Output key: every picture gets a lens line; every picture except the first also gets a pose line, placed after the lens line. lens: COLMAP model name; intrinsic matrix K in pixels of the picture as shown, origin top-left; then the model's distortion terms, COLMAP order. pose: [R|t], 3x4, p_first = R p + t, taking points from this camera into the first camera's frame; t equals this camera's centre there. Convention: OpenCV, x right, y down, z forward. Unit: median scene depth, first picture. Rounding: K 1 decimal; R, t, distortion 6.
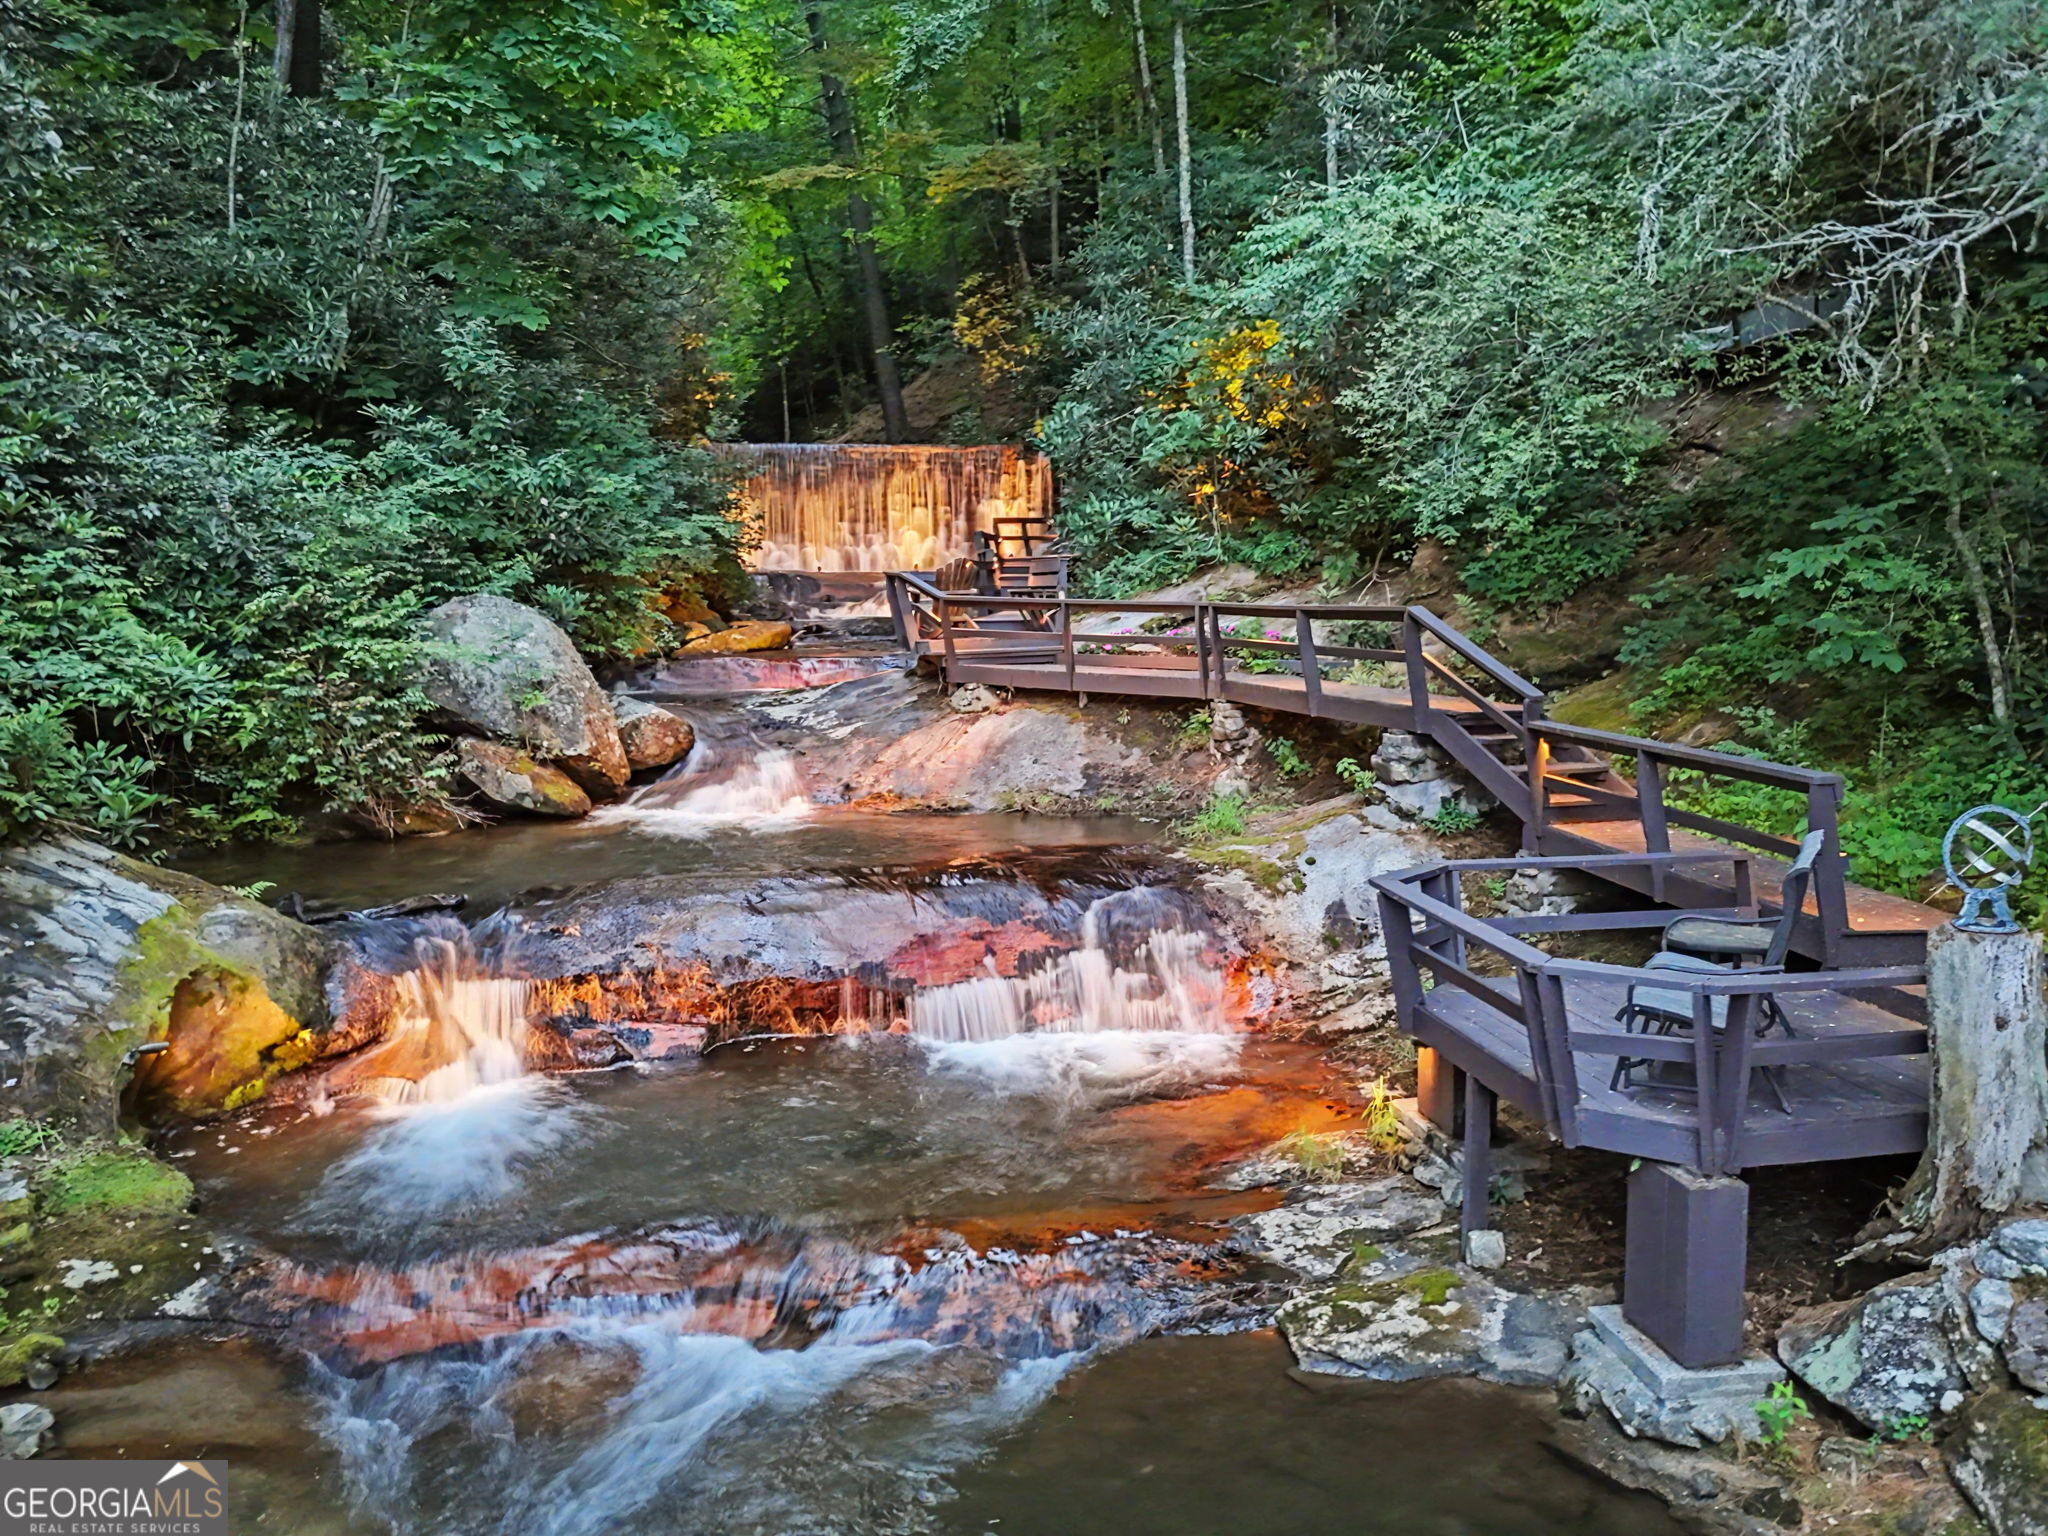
lens RADIAL K [[1505.6, 0, 1024.0], [0, 1505.6, 768.0], [0, 0, 1]] dist [0.060572, -0.062470]
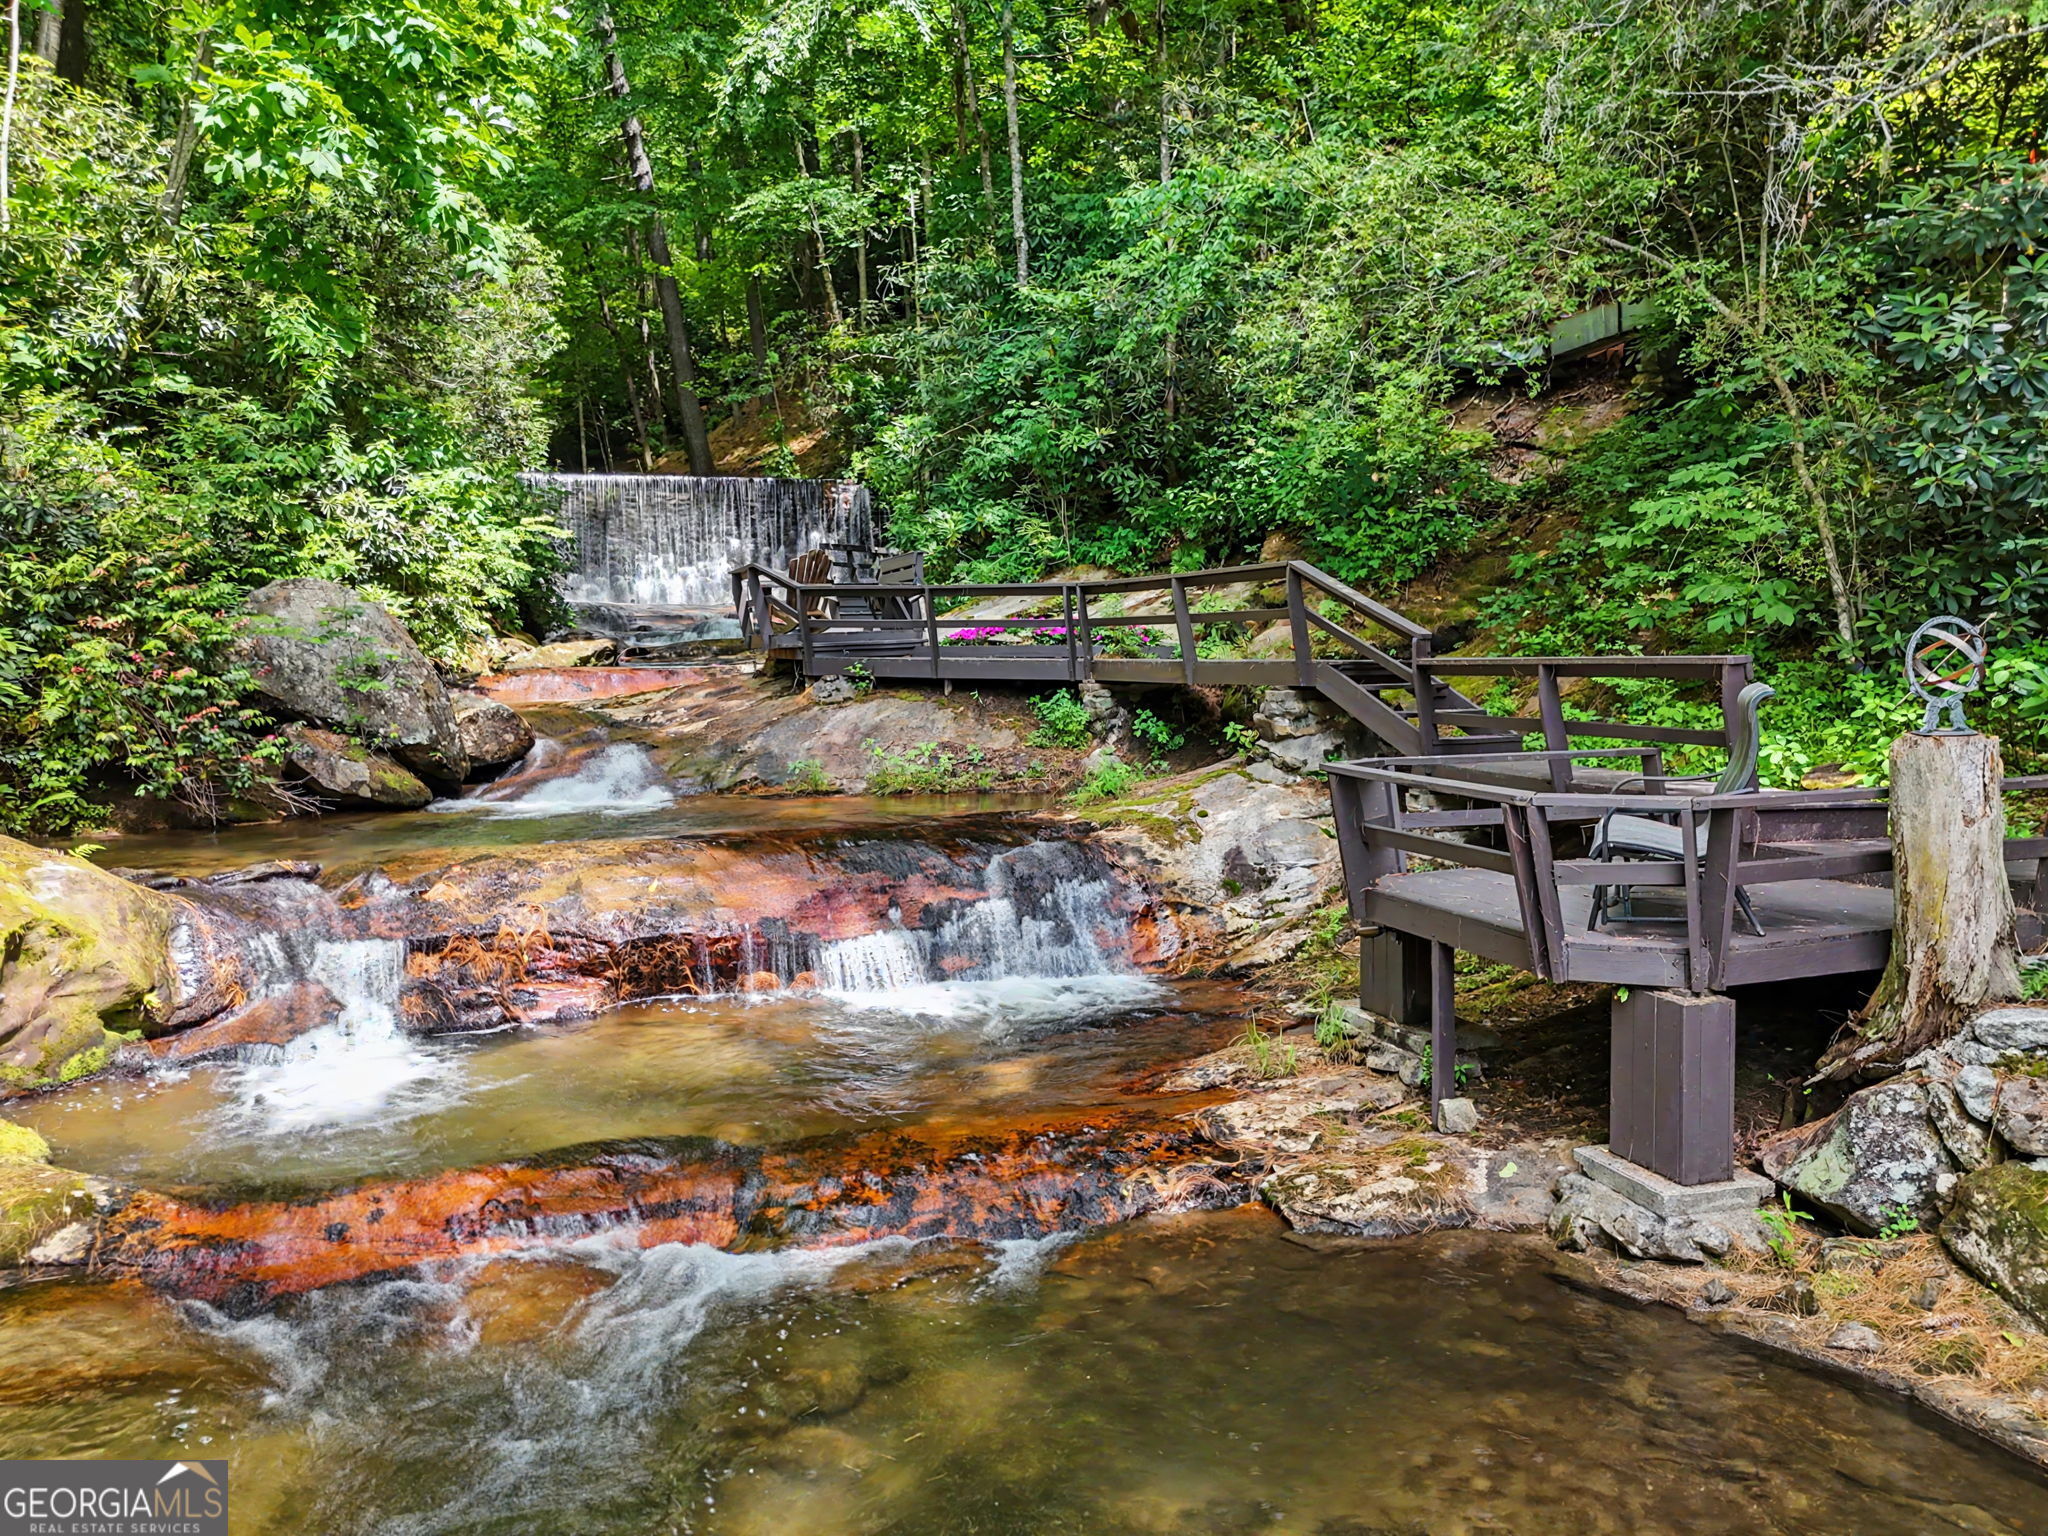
lens RADIAL K [[1495.9, 0, 1027.9], [0, 1495.9, 779.5], [0, 0, 1]] dist [0.074735, -0.091818]
pose [[0.989921, -0.018024, 0.140466, -0.074586], [0.023551, 0.999008, -0.037789, 0.083470], [-0.139646, 0.040716, 0.989364, 0.029441]]
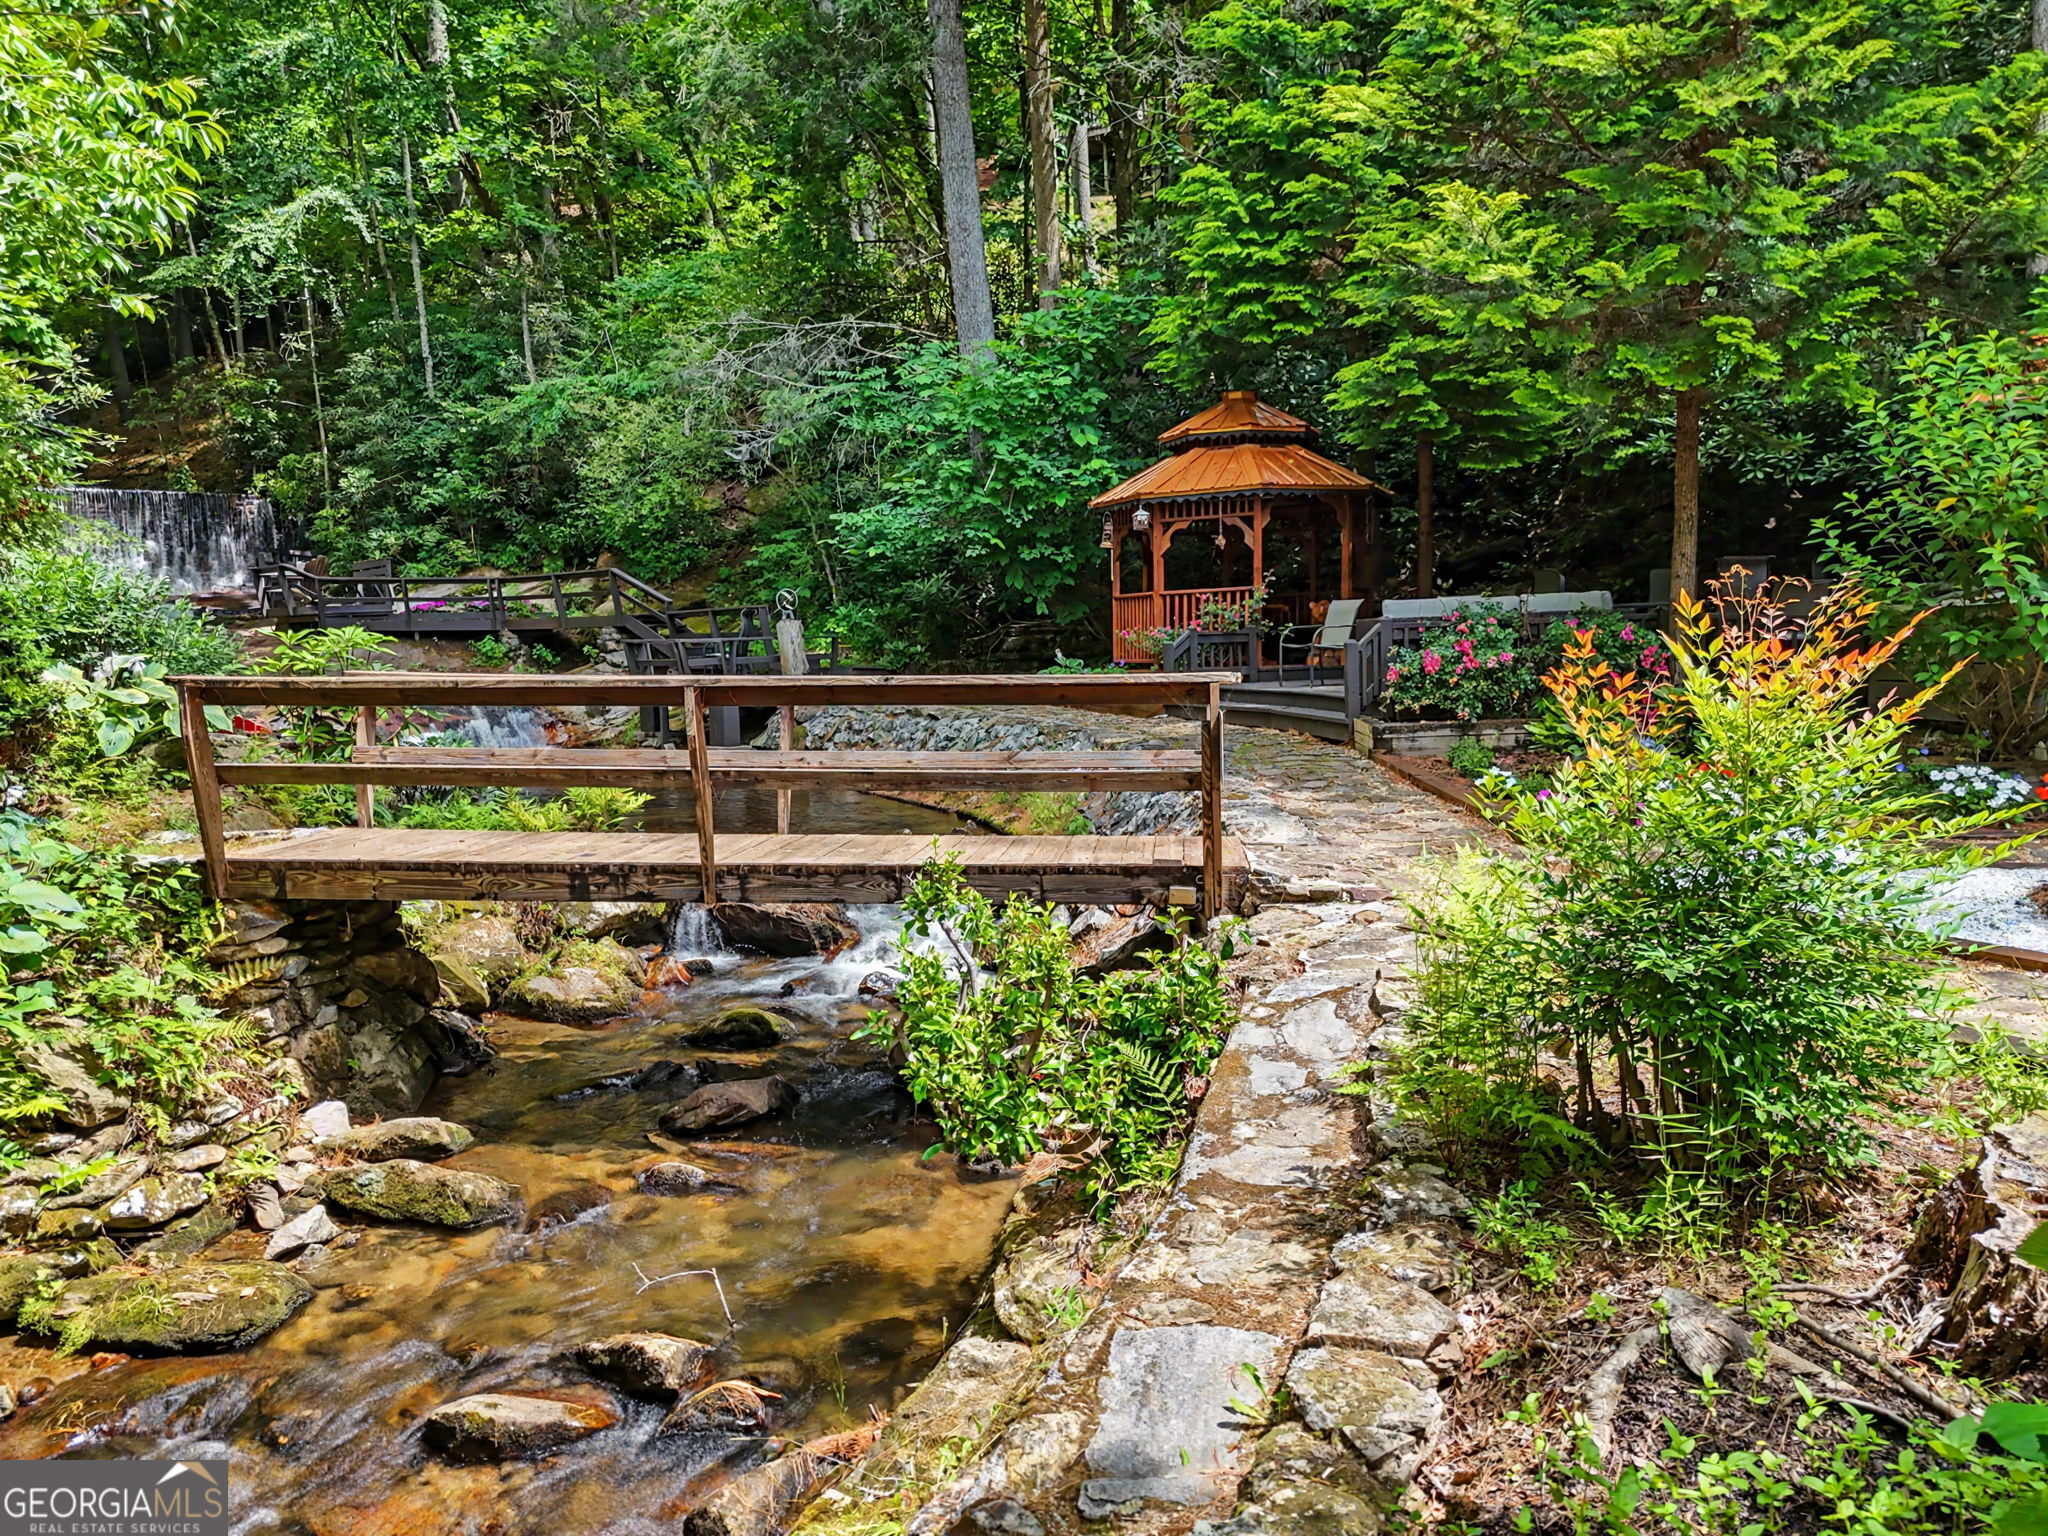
lens RADIAL K [[1505.6, 0, 1024.0], [0, 1505.6, 768.0], [0, 0, 1]] dist [0.060572, -0.062470]
pose [[0.844874, -0.057877, 0.531826, -0.481157], [0.083852, 0.996170, -0.024798, 0.324866], [-0.528353, 0.065546, 0.846491, -1.317458]]
